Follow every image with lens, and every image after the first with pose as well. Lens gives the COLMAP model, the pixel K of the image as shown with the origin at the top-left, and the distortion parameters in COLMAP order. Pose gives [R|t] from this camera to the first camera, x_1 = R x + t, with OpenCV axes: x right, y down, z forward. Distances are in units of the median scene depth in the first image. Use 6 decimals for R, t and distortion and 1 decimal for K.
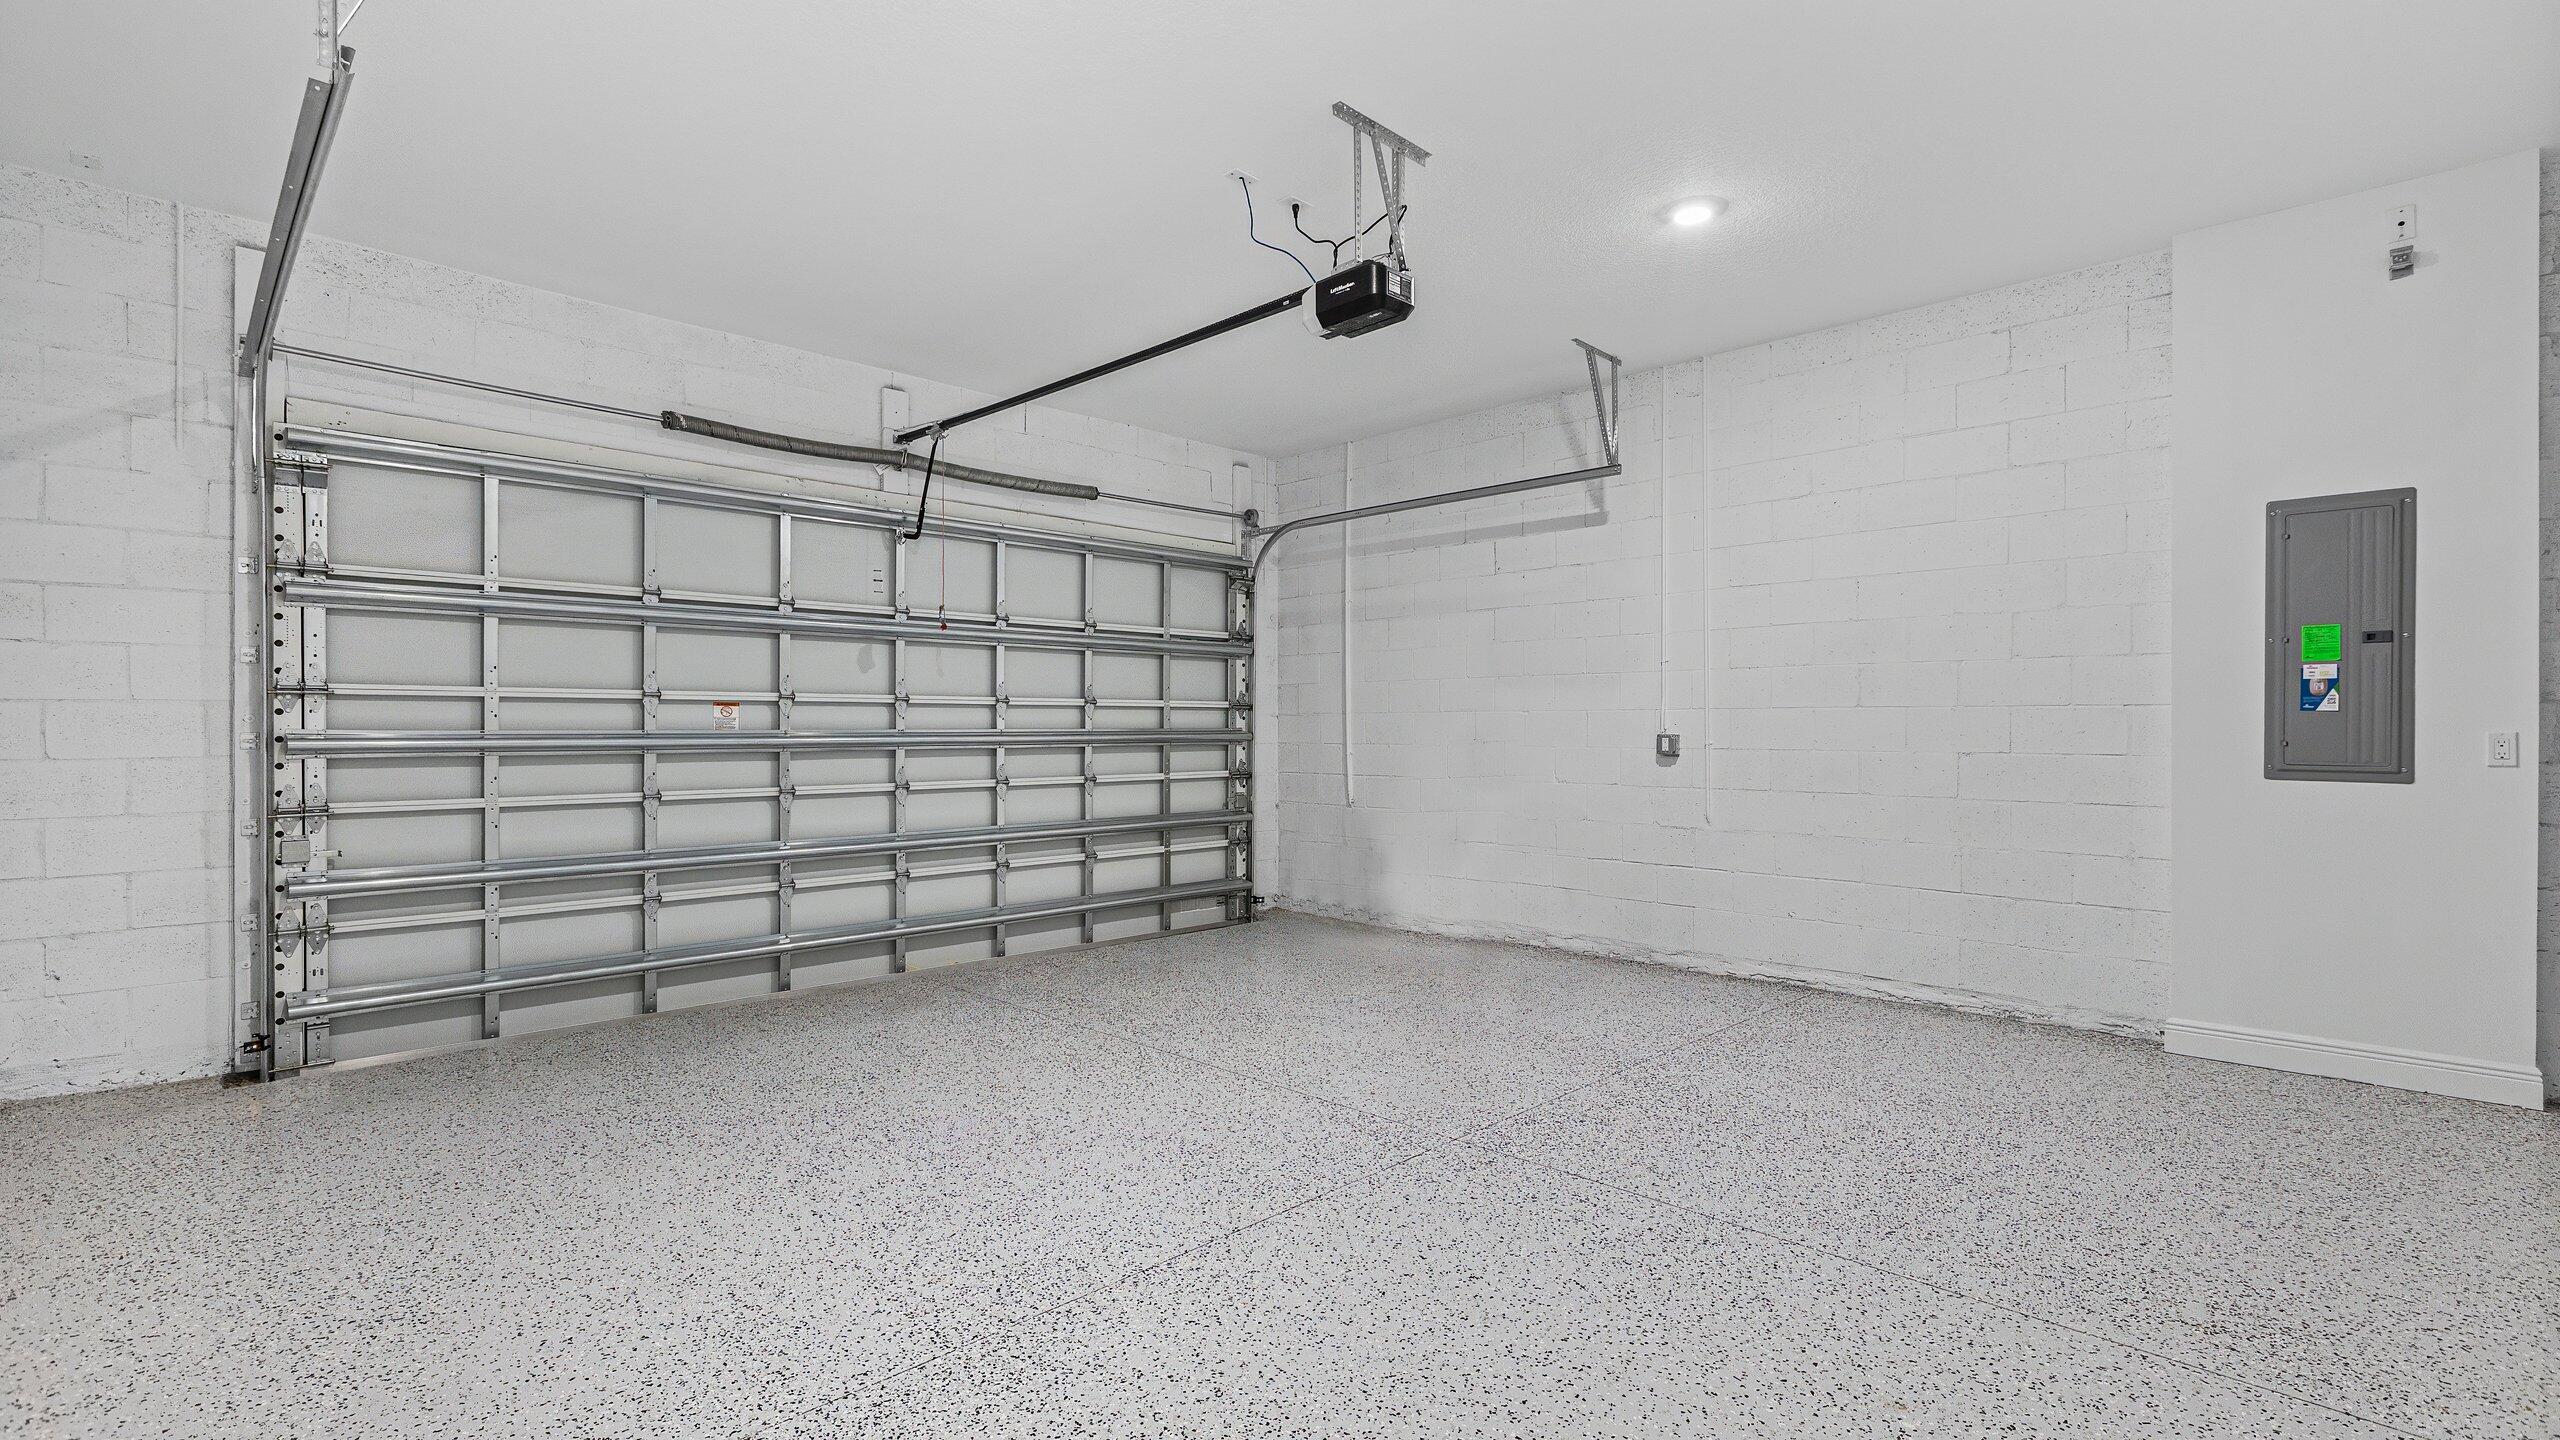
lens RADIAL K [[1149.9, 0, 1285.9], [0, 1149.9, 721.8], [0, 0, 1]] dist [0.000833, 0.000061]
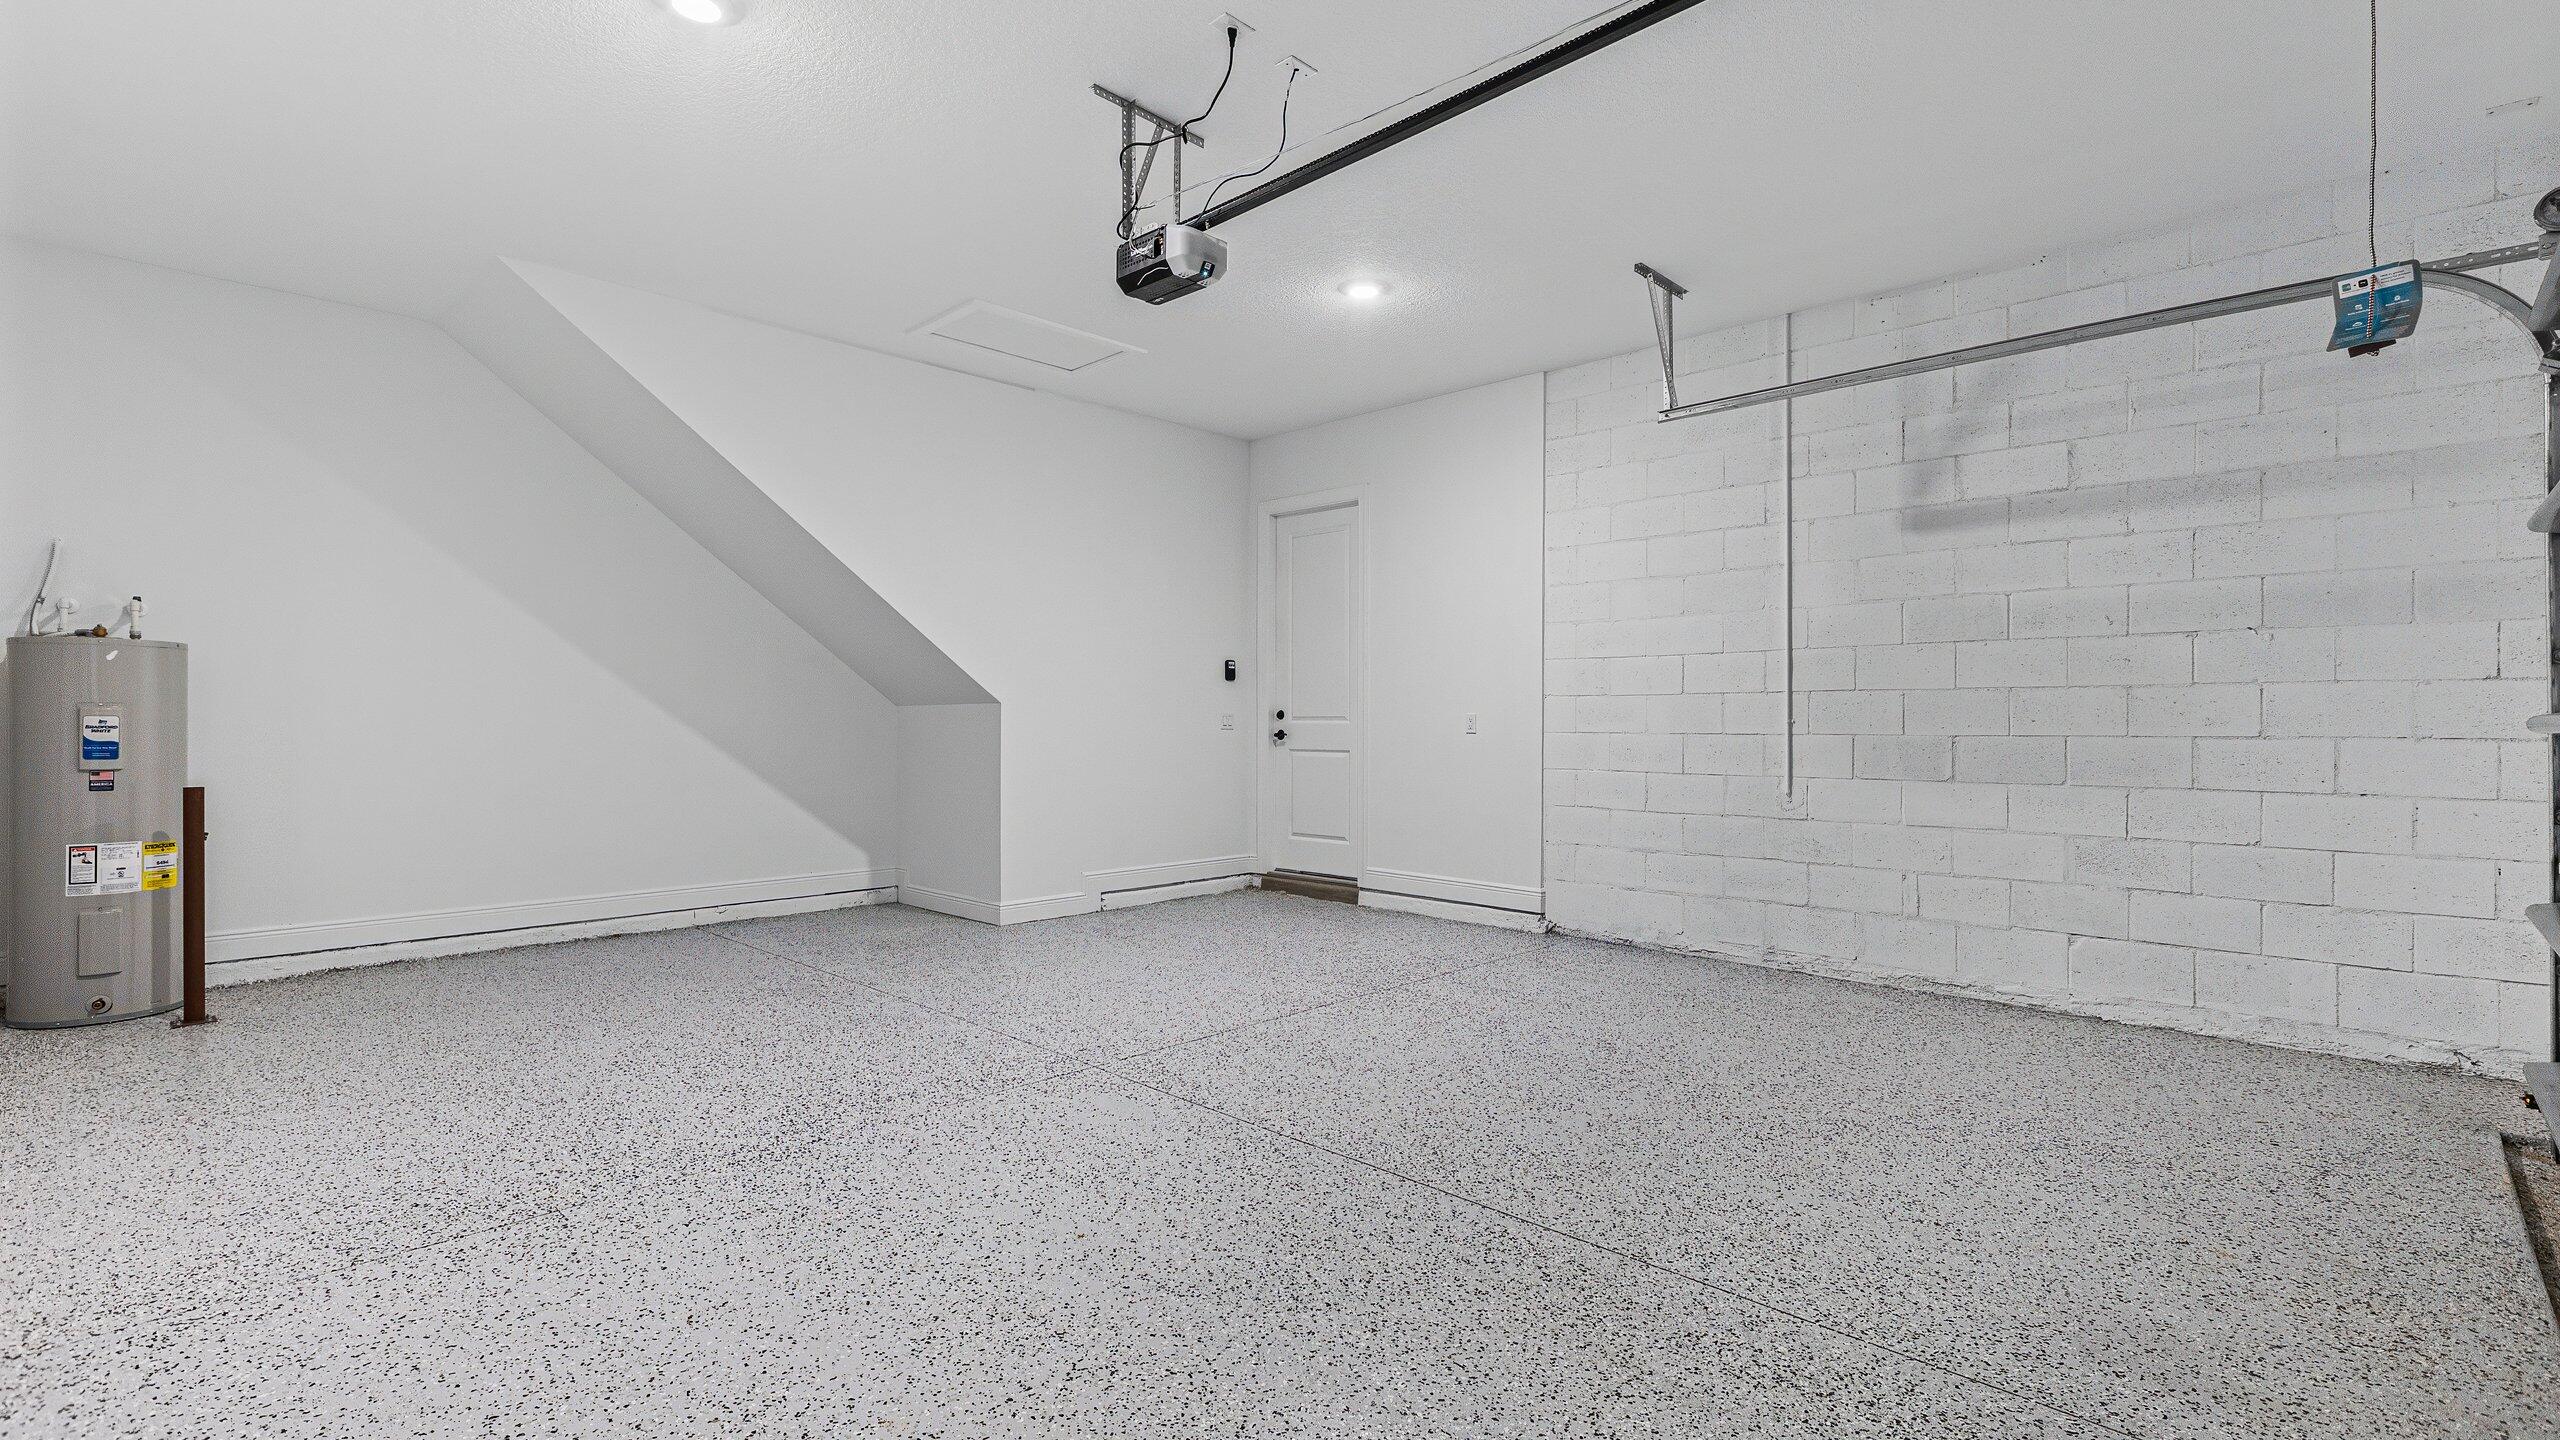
lens RADIAL K [[1149.9, 0, 1285.9], [0, 1149.9, 721.8], [0, 0, 1]] dist [0.000833, 0.000061]
pose [[-0.999601, -0.001626, -0.028192, -0.008265], [-0.001335, 0.999946, -0.010330, 0.031096], [0.028207, -0.010289, -0.999549, 1.957837]]
